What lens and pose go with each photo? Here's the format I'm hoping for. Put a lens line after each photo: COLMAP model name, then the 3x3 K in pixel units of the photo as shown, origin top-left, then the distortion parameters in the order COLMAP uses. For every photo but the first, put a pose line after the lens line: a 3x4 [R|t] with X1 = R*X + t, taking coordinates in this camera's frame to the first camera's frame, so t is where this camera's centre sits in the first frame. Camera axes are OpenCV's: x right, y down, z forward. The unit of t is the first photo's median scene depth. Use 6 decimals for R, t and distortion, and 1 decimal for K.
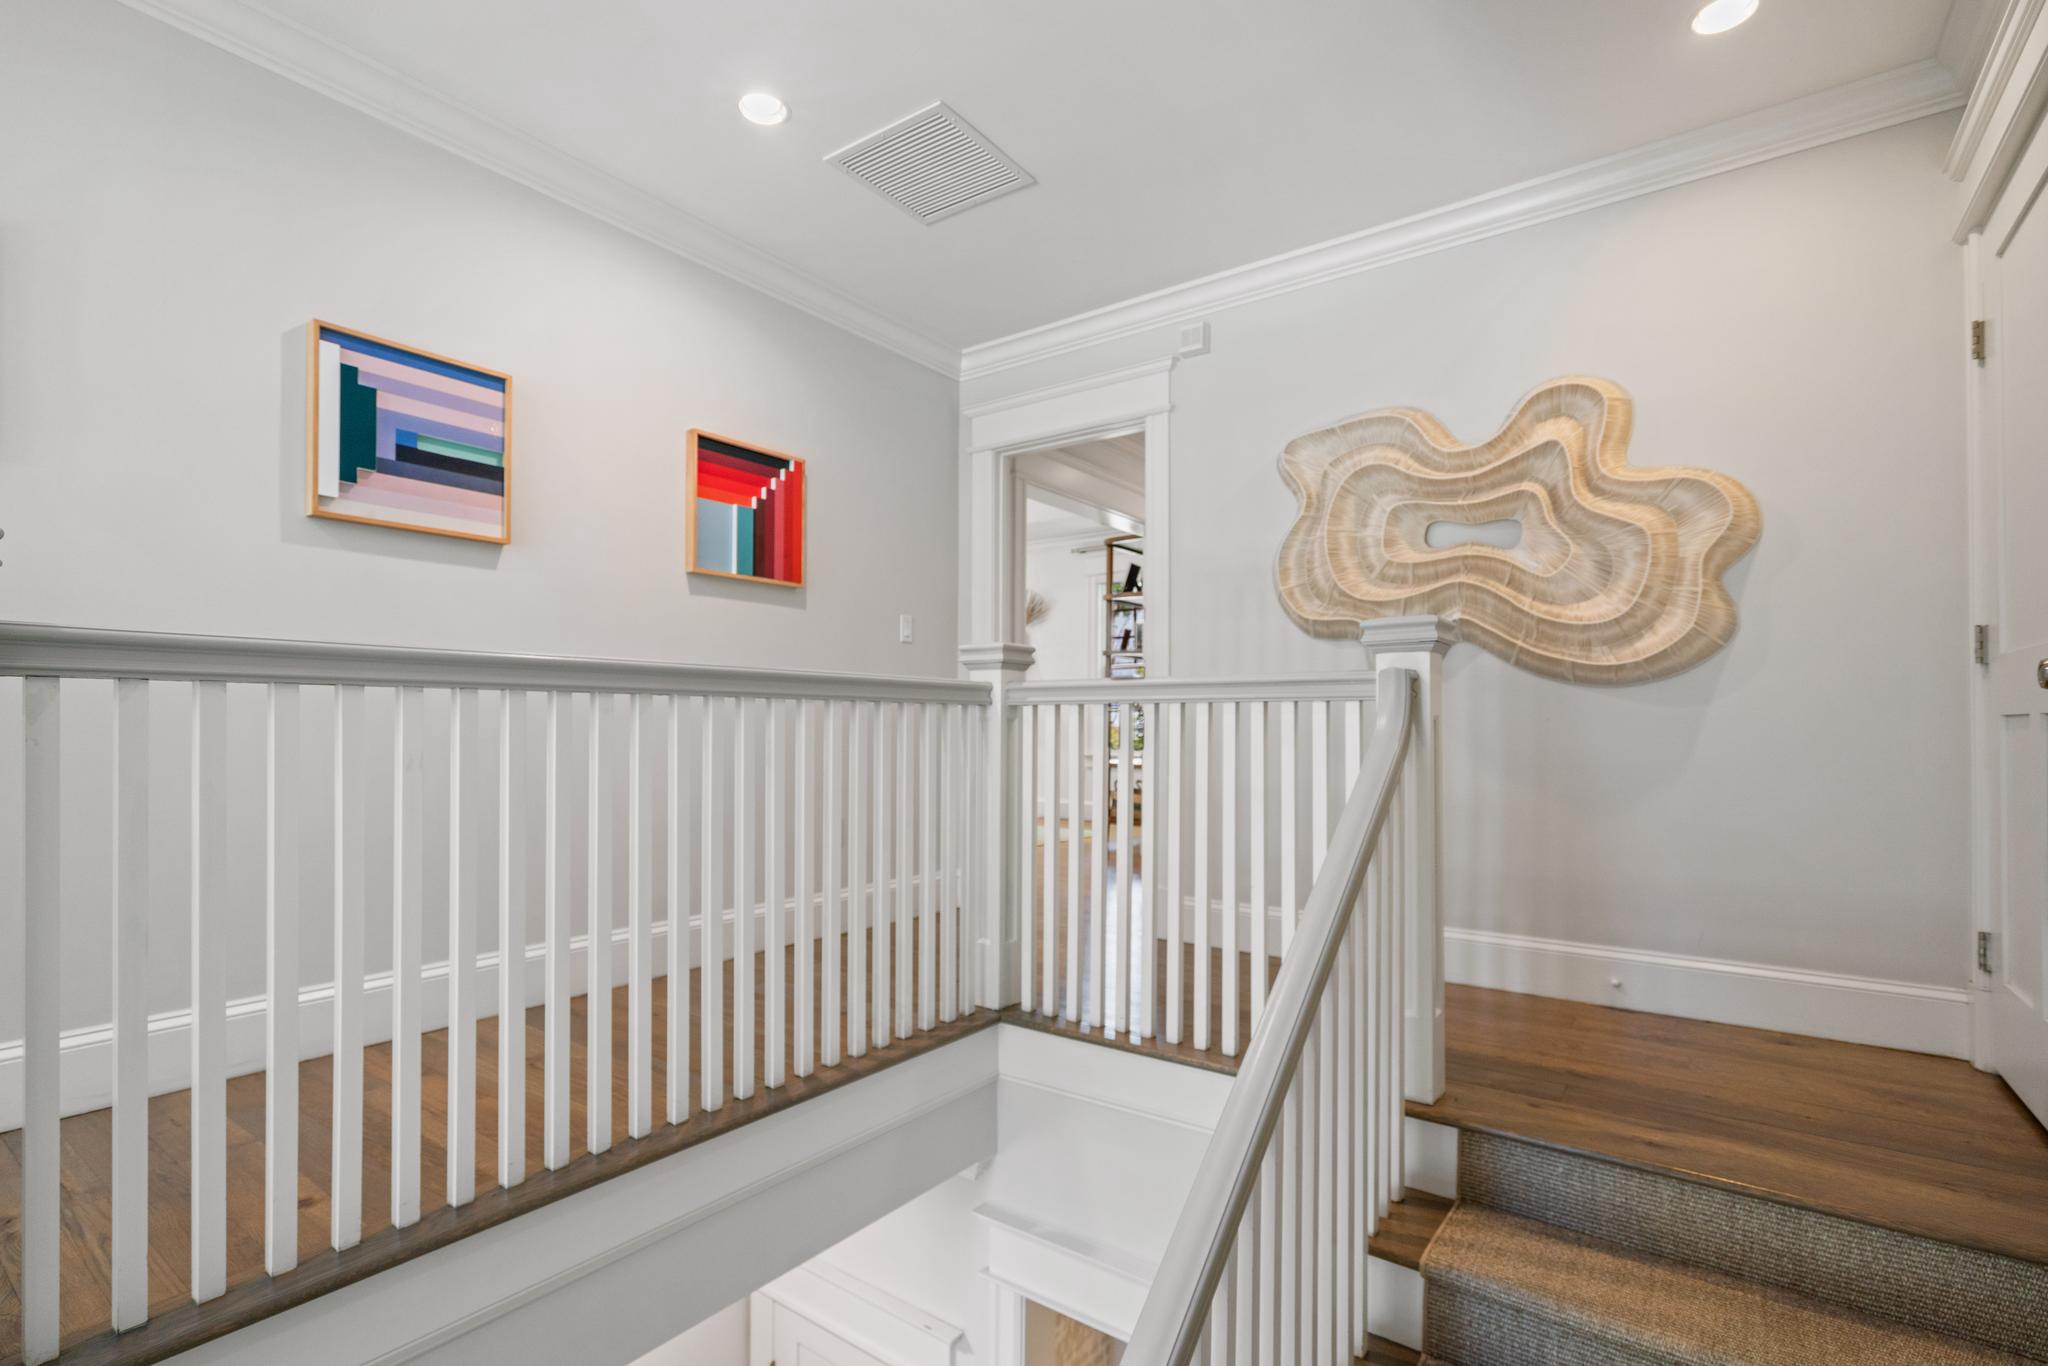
lens RADIAL K [[944.9, 0, 1022.3], [0, 944.9, 720.7], [0, 0, 1]] dist [0.001054, 0.000144]
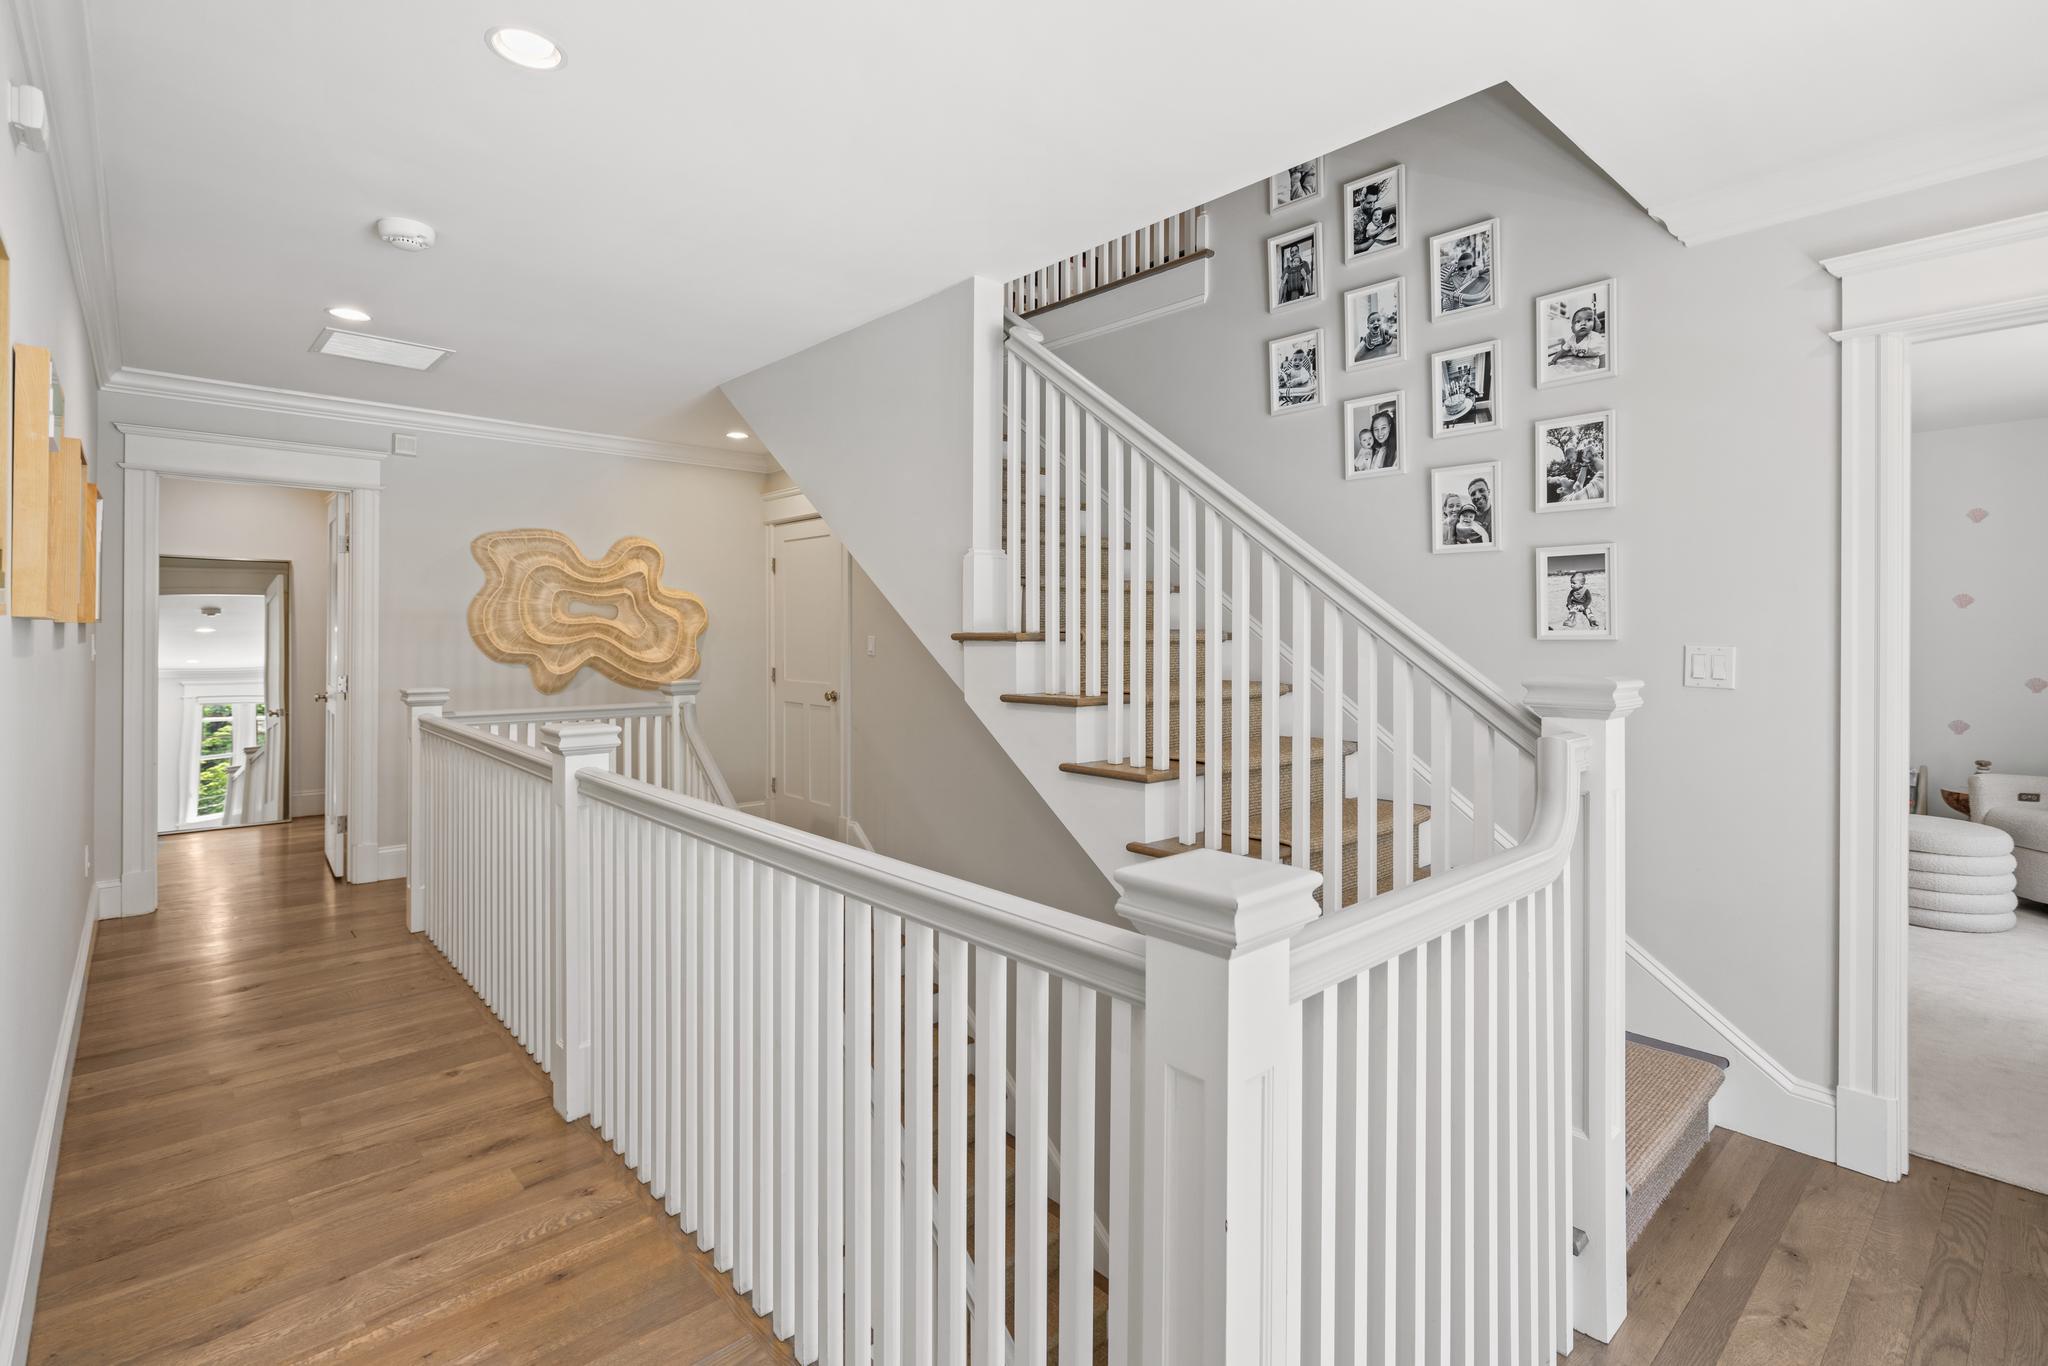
lens RADIAL K [[957.1, 0, 994.2], [0, 957.1, 631.3], [0, 0, 1]] dist [0.000064, 0.000092]
pose [[0.216285, -0.001355, 0.976329, -1.223885], [-0.005967, 0.999979, 0.002710, -0.168644], [-0.976312, -0.006412, 0.216273, -0.184733]]
